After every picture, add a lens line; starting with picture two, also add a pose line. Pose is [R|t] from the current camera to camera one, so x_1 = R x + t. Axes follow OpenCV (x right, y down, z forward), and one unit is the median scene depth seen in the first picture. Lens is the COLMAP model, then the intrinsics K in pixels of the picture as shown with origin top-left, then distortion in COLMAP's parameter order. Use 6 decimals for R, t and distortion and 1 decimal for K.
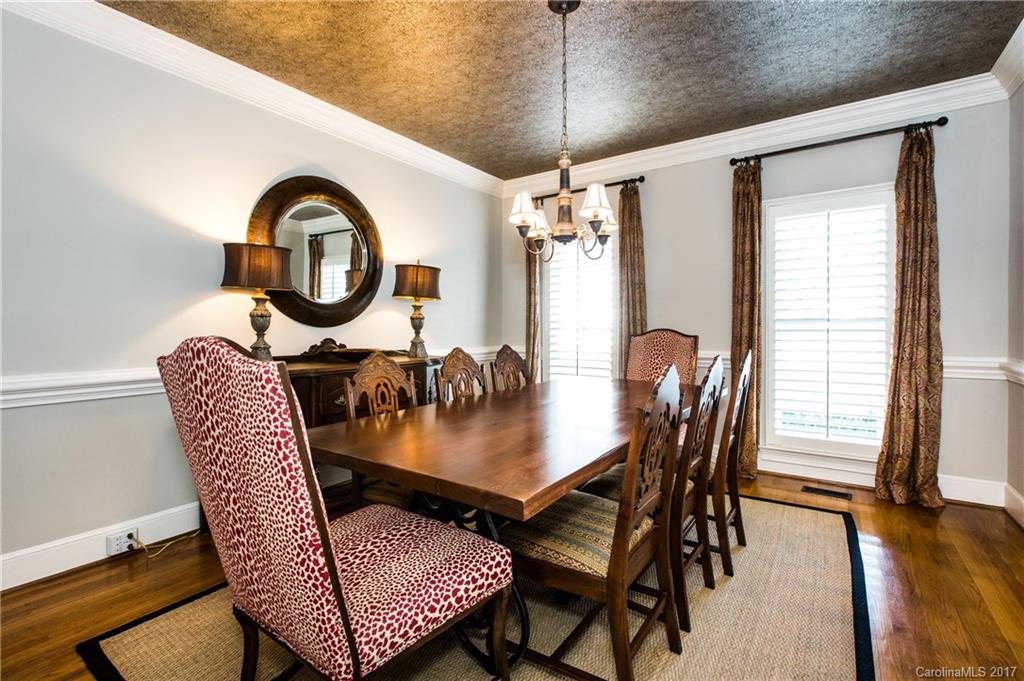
lens RADIAL K [[464.1, 0, 510.5], [0, 464.1, 330.2], [0, 0, 1]] dist [0.004201, 0.000556]
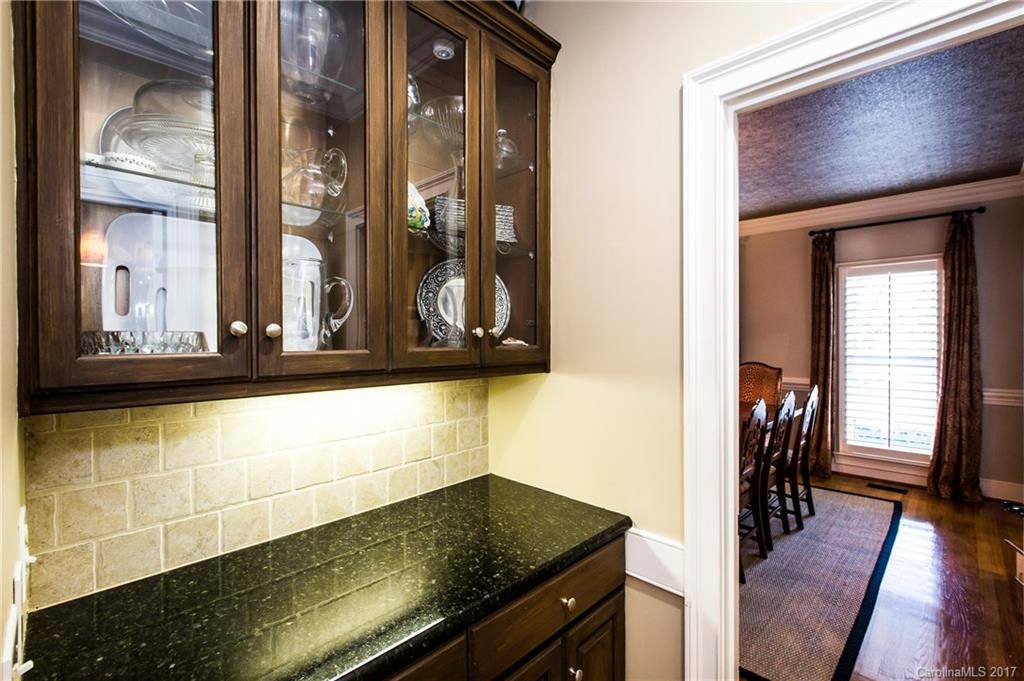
lens RADIAL K [[464.1, 0, 511.5], [0, 464.1, 338.6], [0, 0, 1]] dist [0.004201, 0.000556]
pose [[0.987662, 0.000172, -0.156599, -0.177284], [0.000134, 0.999998, 0.001944, -0.085675], [0.156599, -0.001941, 0.987660, -0.503603]]
